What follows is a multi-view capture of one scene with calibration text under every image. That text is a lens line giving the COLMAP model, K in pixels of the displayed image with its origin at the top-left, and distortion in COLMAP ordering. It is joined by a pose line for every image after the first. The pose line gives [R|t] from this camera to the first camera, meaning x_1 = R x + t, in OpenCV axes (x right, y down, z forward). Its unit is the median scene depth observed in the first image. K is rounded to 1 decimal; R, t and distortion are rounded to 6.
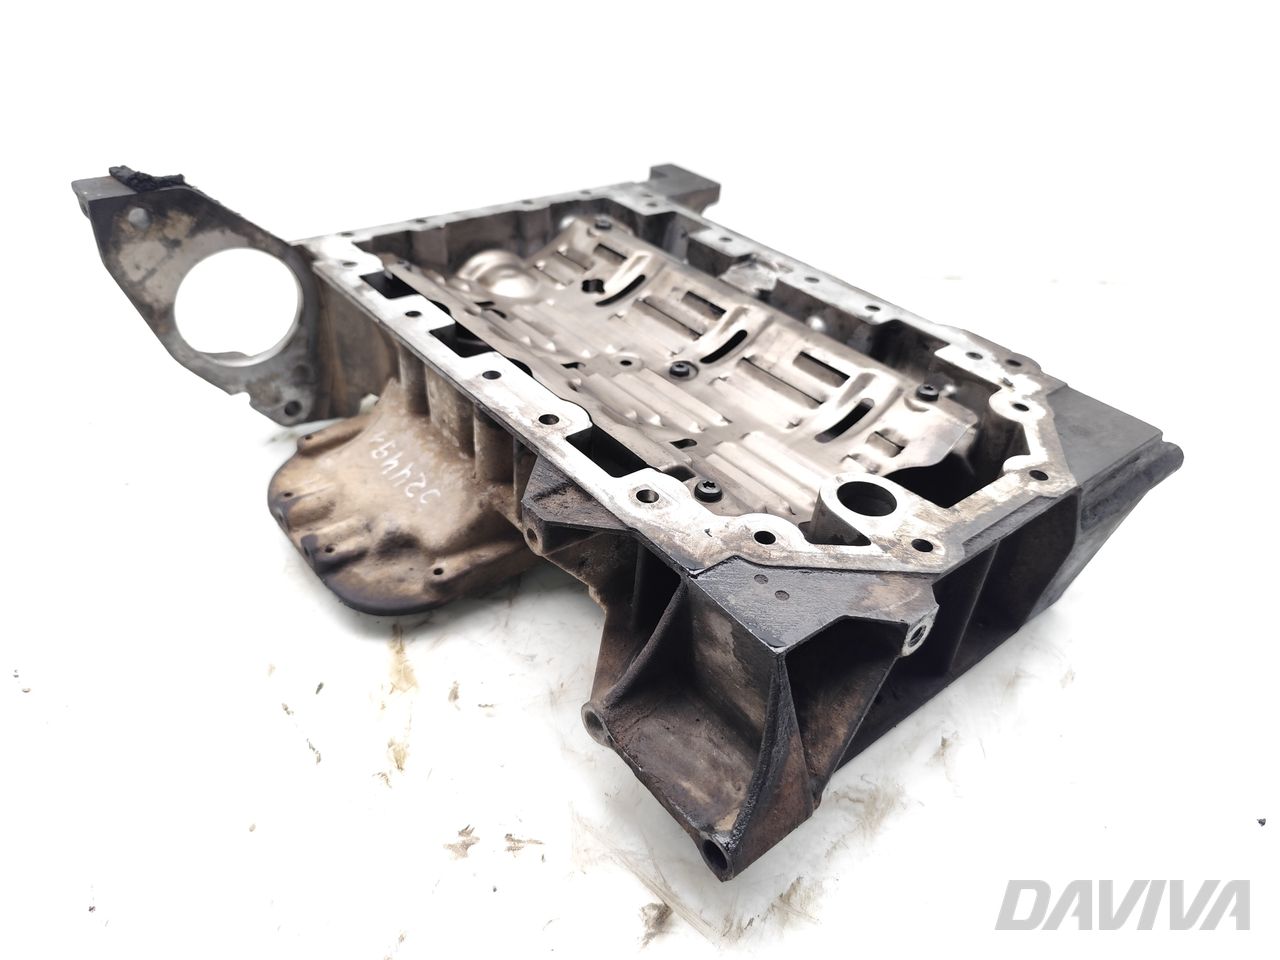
lens RADIAL K [[896.9, 0, 640.0], [0, 896.9, 480.0], [0, 0, 1]] dist [0.036742, -0.139483]
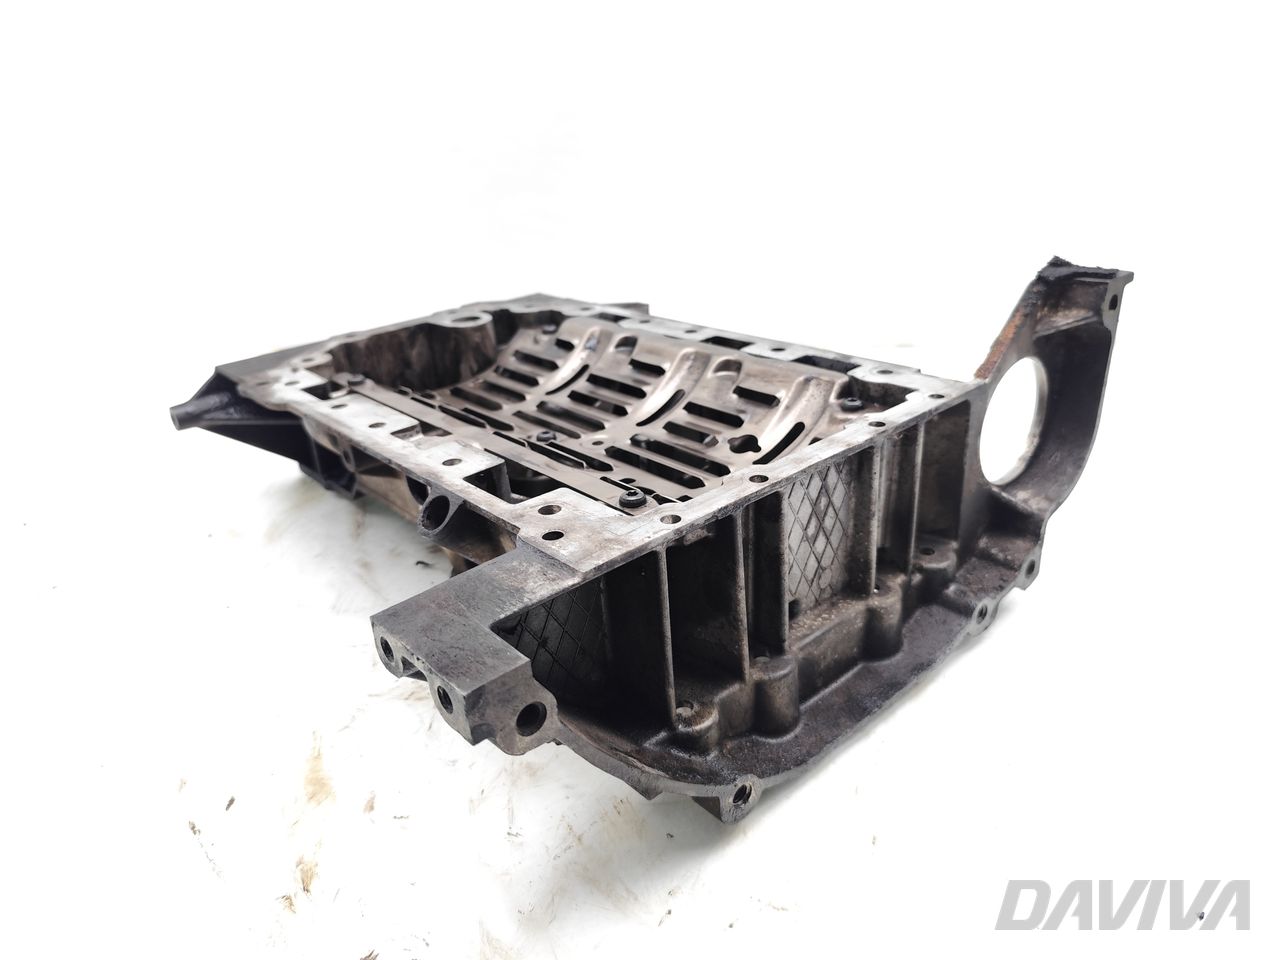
lens RADIAL K [[896.9, 0, 640.0], [0, 896.9, 480.0], [0, 0, 1]] dist [0.036742, -0.139483]
pose [[-0.999599, 0.007660, -0.027253, -0.040237], [-0.019410, 0.515321, 0.856777, -1.053697], [0.020607, 0.856963, -0.514966, 1.682334]]
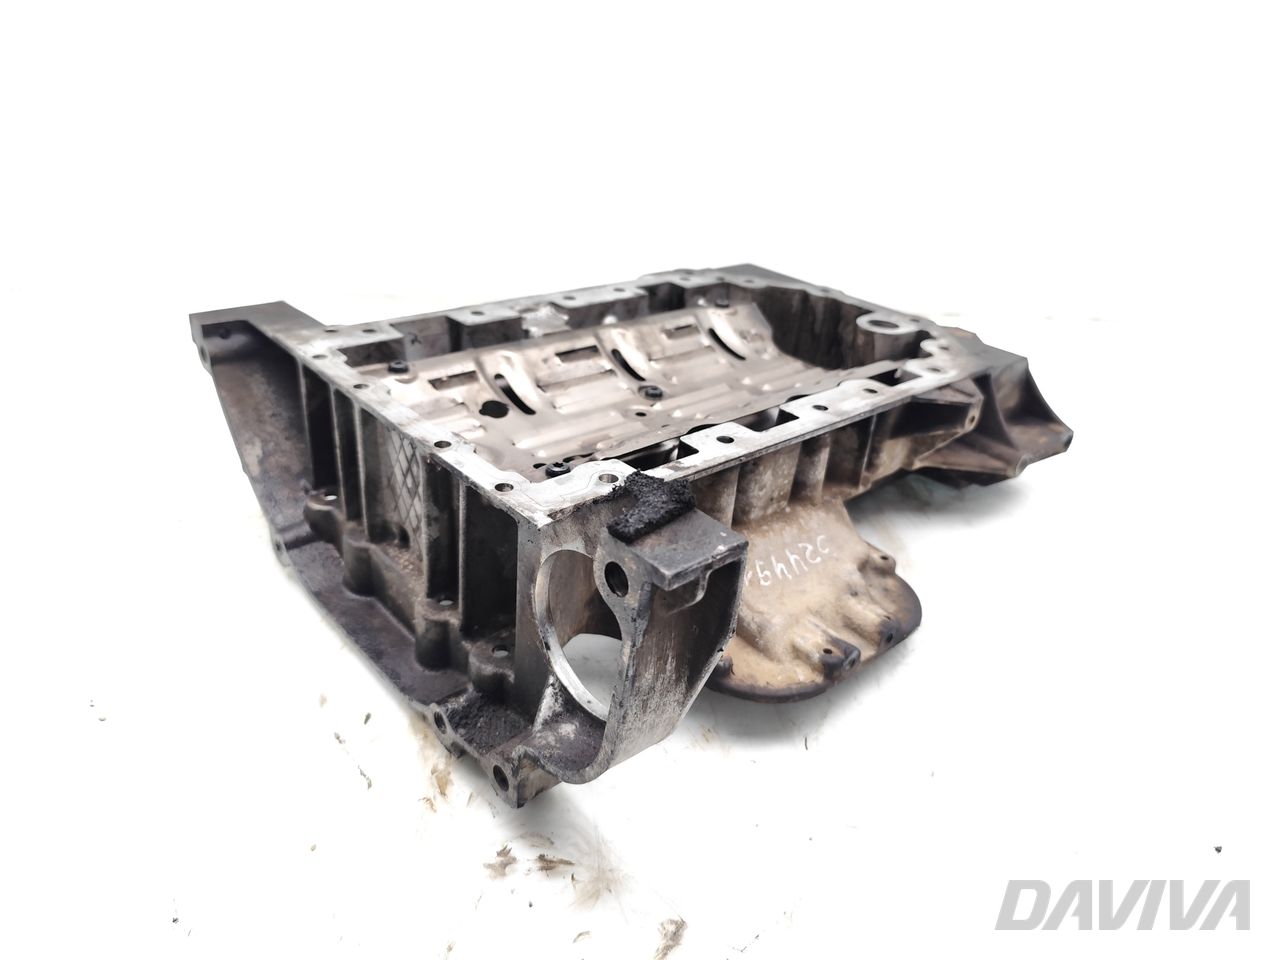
lens RADIAL K [[896.9, 0, 640.0], [0, 896.9, 480.0], [0, 0, 1]] dist [0.036742, -0.139483]
pose [[-0.035364, -0.529597, 0.847512, -1.046646], [0.507941, 0.720813, 0.471619, -0.628518], [-0.860666, 0.447164, 0.243513, 0.837290]]
